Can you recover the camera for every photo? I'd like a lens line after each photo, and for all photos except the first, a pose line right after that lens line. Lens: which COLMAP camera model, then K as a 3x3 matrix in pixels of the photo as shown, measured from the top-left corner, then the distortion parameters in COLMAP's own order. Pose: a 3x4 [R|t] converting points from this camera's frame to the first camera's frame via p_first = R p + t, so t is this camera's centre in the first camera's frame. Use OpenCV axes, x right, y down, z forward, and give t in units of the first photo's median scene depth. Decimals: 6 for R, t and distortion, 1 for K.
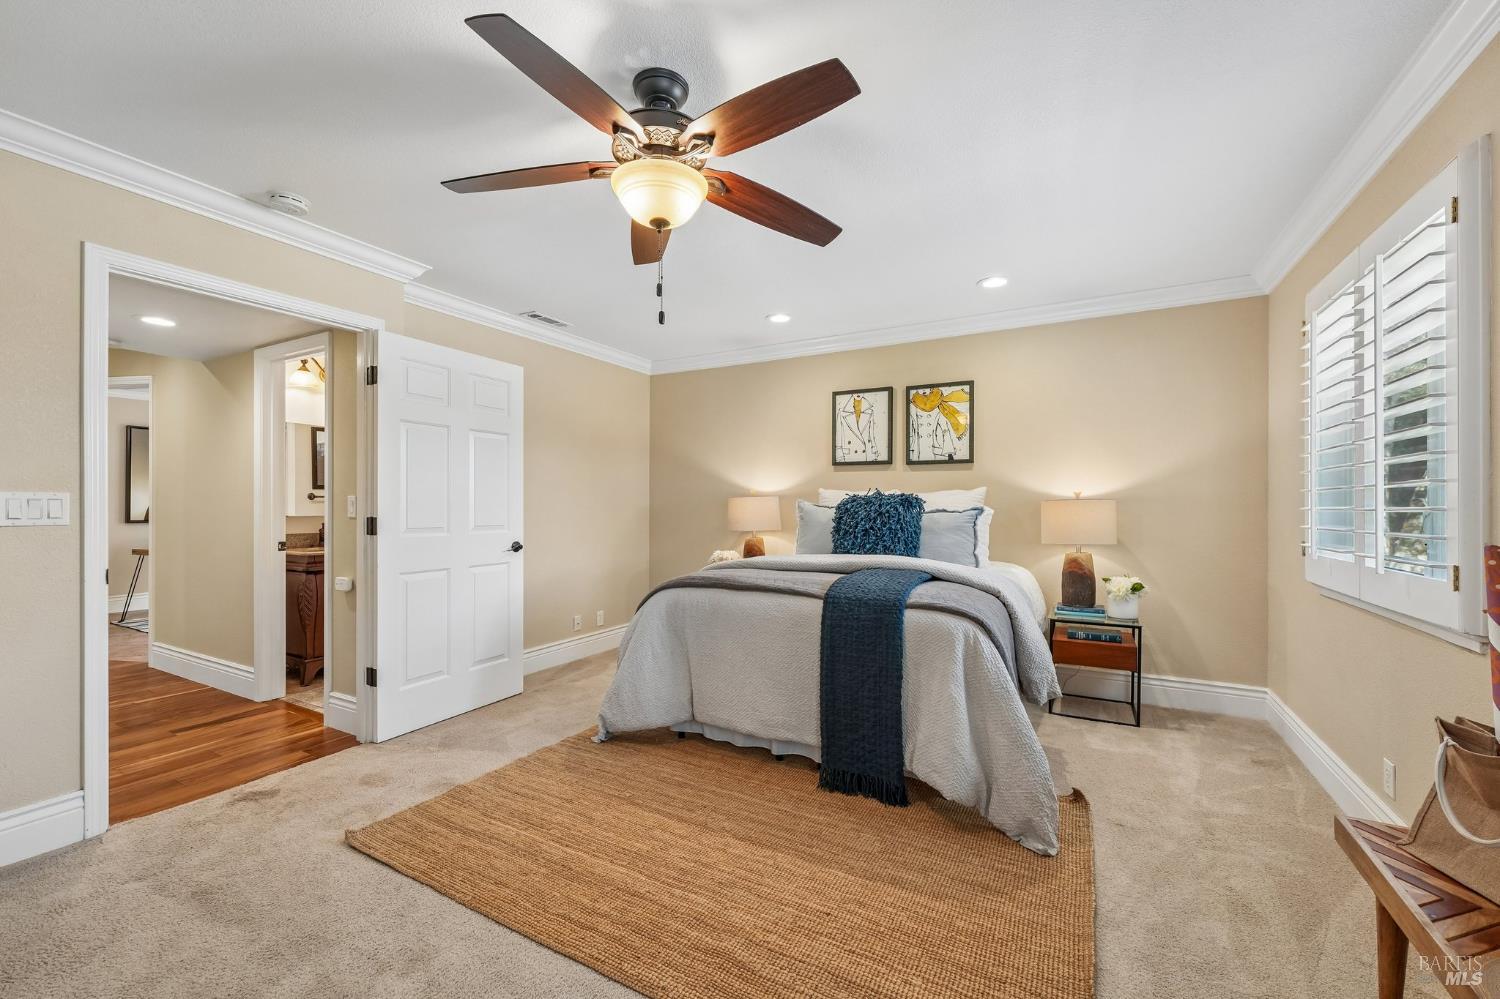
lens RADIAL K [[611.2, 0, 750.0], [0, 611.2, 499.5], [0, 0, 1]] dist [-0.001200, -0.000195]
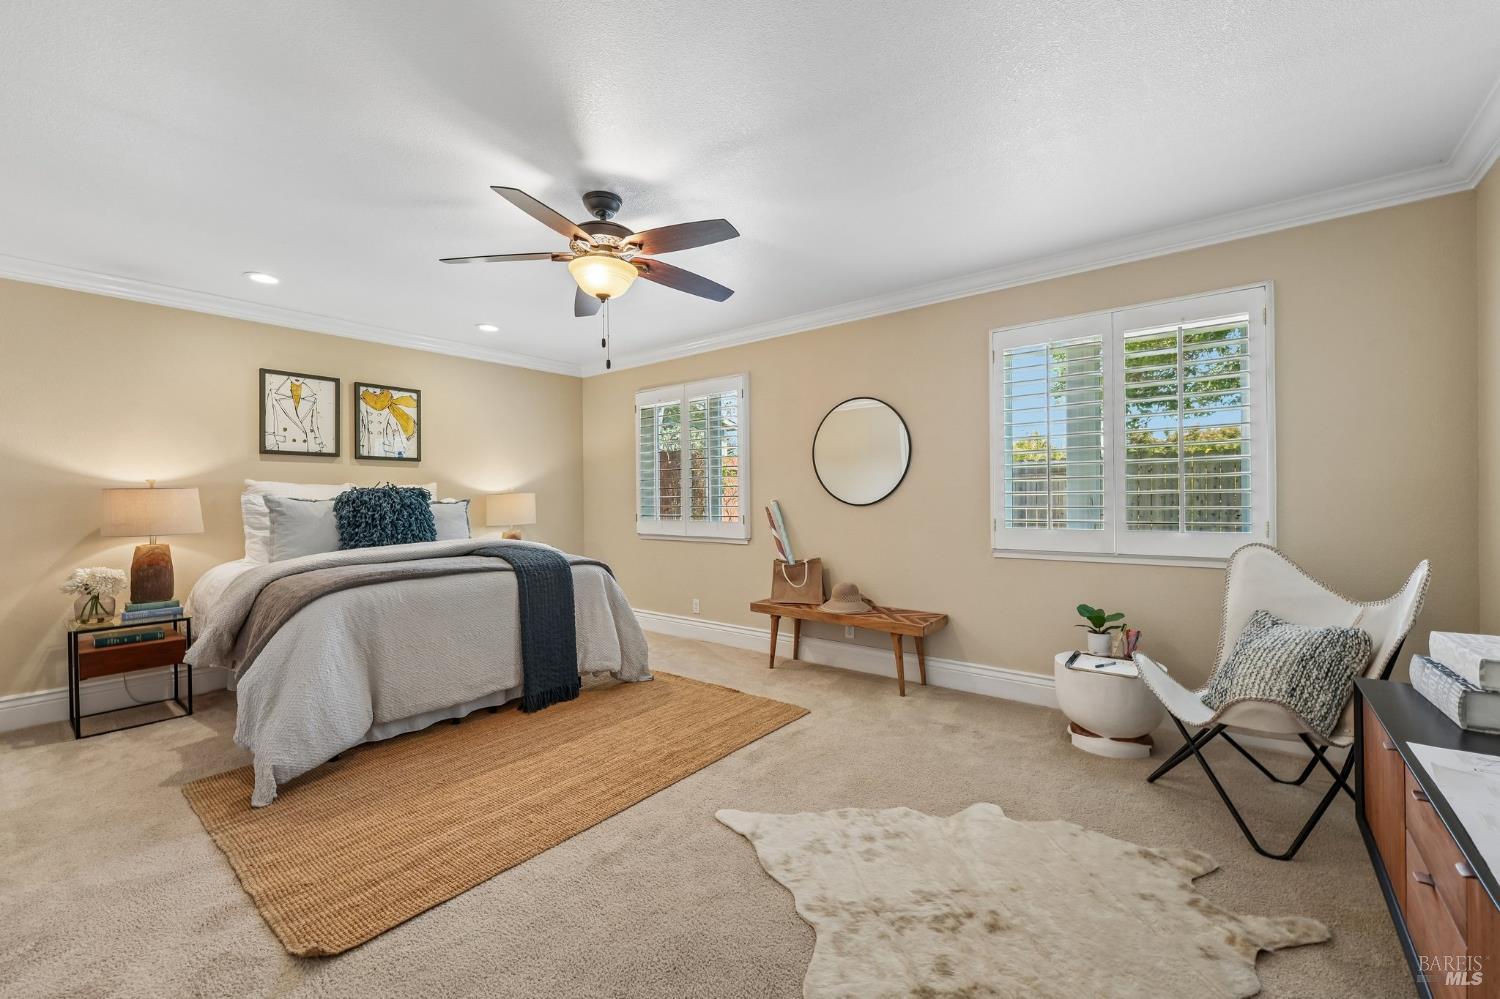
lens RADIAL K [[609.0, 0, 750.0], [0, 609.0, 499.5], [0, 0, 1]] dist [-0.001209, -0.000172]
pose [[0.158312, -0.010452, 0.987334, -0.664891], [-0.006458, 0.999912, 0.011621, -0.004929], [-0.987368, -0.008216, 0.158231, 0.193290]]
